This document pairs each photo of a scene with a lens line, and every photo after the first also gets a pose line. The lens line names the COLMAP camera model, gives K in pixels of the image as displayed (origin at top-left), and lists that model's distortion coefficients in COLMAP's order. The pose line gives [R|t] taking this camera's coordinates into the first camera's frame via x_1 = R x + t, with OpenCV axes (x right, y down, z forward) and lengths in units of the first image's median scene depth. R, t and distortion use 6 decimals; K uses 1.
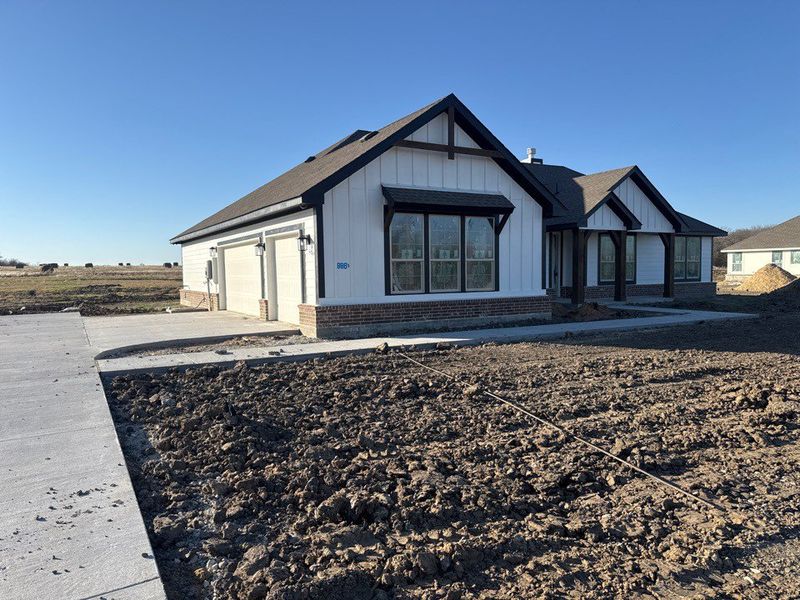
lens RADIAL K [[568.7, 0, 402.3], [0, 568.7, 318.0], [0, 0, 1]] dist [0.046255, -0.000344]
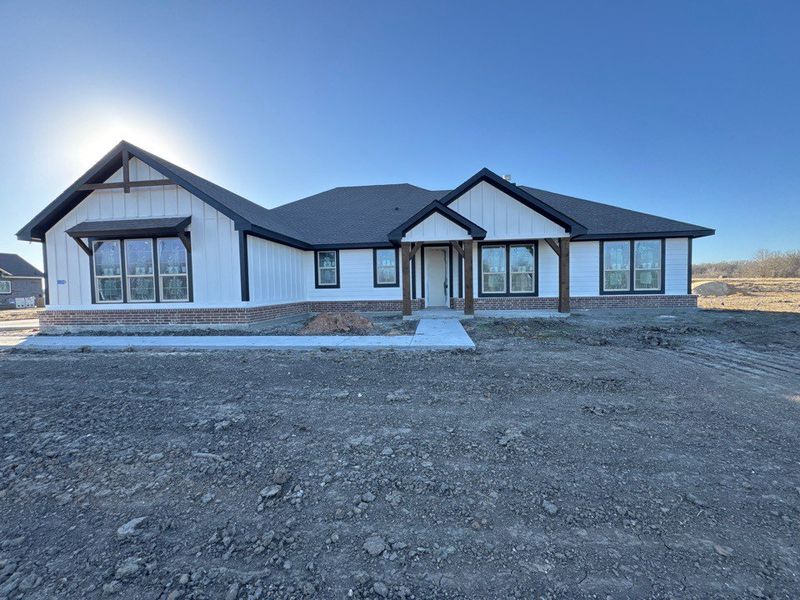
lens RADIAL K [[322.3, 0, 400.0], [0, 322.3, 300.0], [0, 0, 1]] dist [-0.000646, 0.000130]
pose [[0.800642, 0.015137, -0.598951, 0.900056], [-0.039069, 0.998872, -0.026981, -0.051837], [0.597867, 0.045003, 0.800331, 0.757756]]
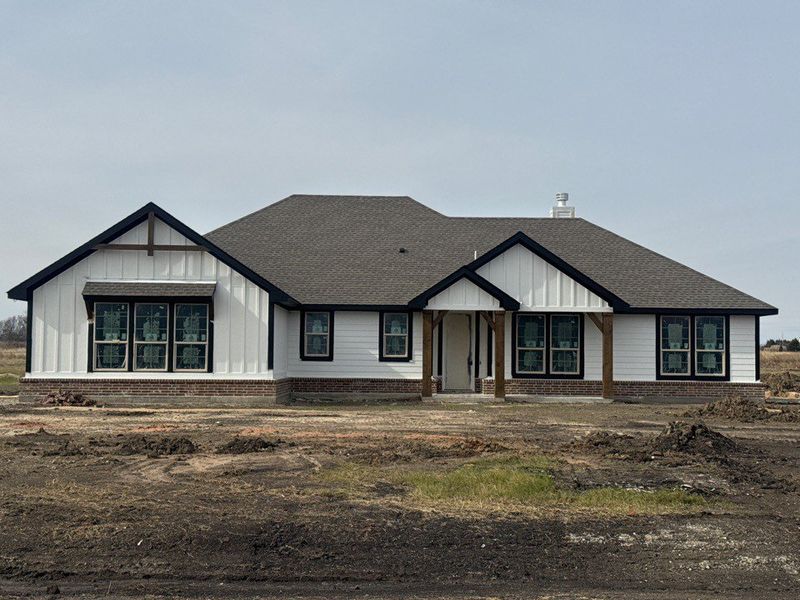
lens RADIAL K [[1143.5, 0, 400.0], [0, 1143.5, 300.0], [0, 0, 1]] dist [0.181965, 0.021022]
pose [[0.866641, -0.006860, -0.498885, 1.580459], [-0.061907, 0.990700, -0.121165, 0.057724], [0.495076, 0.135892, 0.858157, -0.695547]]
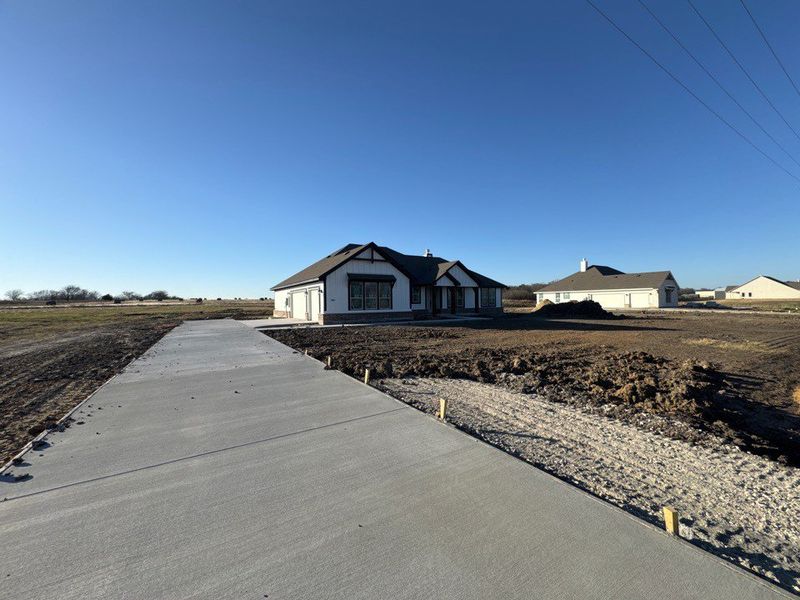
lens RADIAL K [[322.3, 0, 400.0], [0, 322.3, 300.0], [0, 0, 1]] dist [-0.000646, 0.000130]
pose [[0.999820, 0.001107, 0.018950, 0.182182], [0.000588, 0.996016, -0.089176, 0.047902], [-0.018973, 0.089171, 0.995836, -0.571307]]
